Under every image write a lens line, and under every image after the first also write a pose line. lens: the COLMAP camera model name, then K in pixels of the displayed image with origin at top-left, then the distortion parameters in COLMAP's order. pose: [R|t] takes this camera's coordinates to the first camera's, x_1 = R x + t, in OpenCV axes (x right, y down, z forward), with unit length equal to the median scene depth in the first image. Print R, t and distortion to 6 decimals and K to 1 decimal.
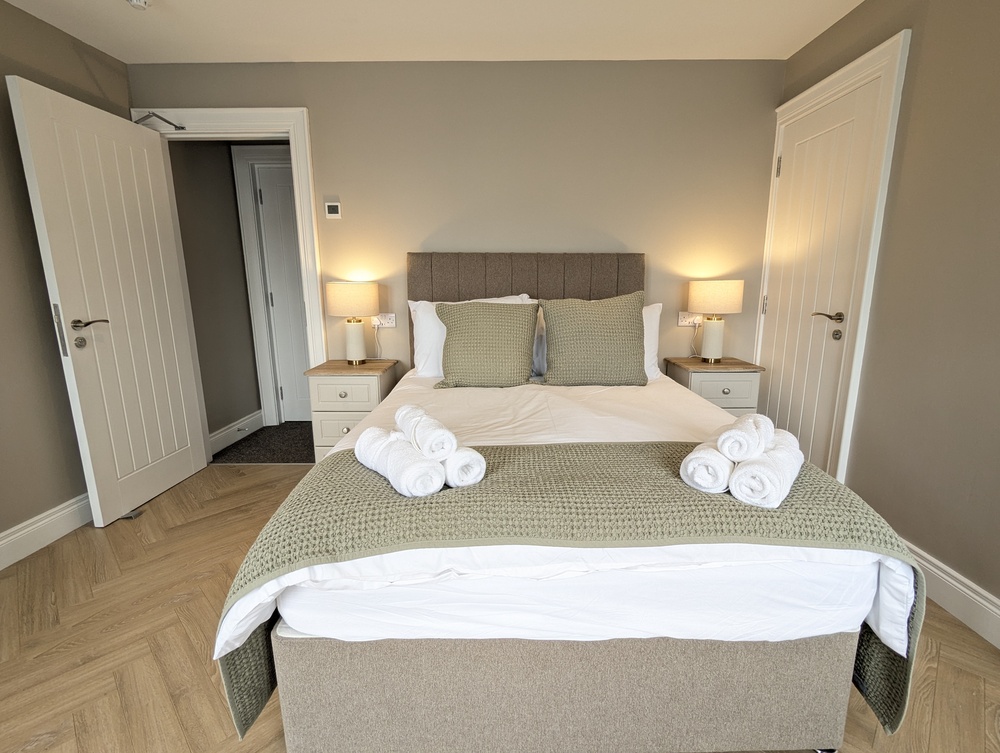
lens RADIAL K [[477.9, 0, 500.3], [0, 477.9, 372.4], [0, 0, 1]] dist [0.000630, -0.001115]
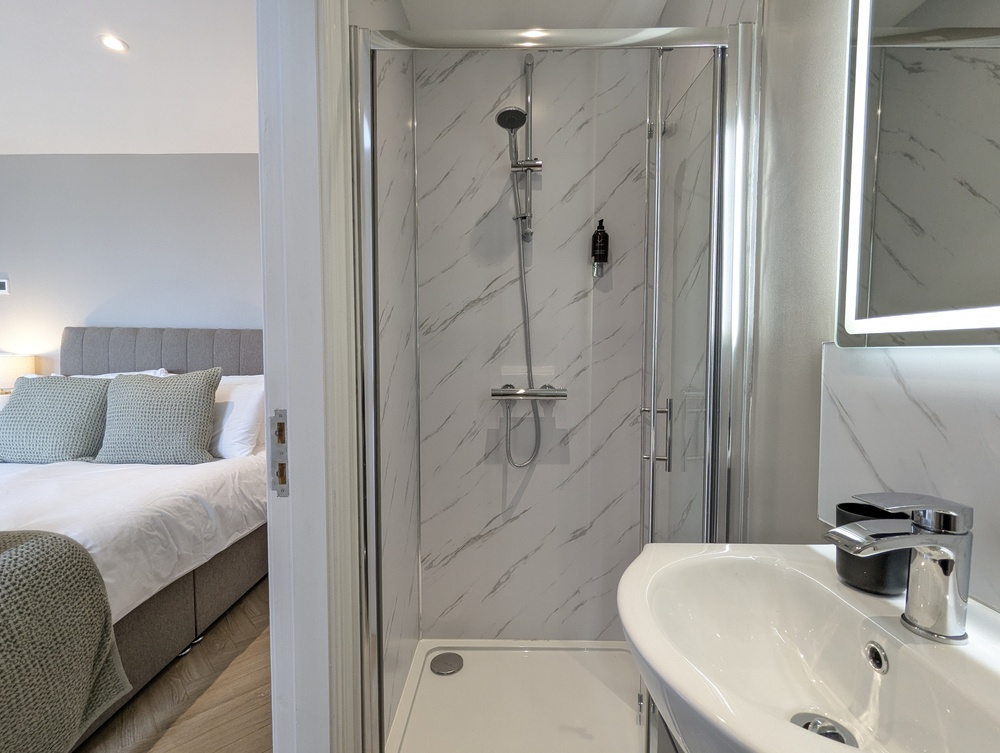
lens RADIAL K [[477.9, 0, 498.5], [0, 477.9, 372.5], [0, 0, 1]] dist [0.000630, -0.001115]
pose [[0.999626, 0.009965, -0.025485, 0.779315], [-0.013602, 0.989076, -0.146780, -0.018208], [0.023744, 0.147071, 0.988841, 0.031524]]
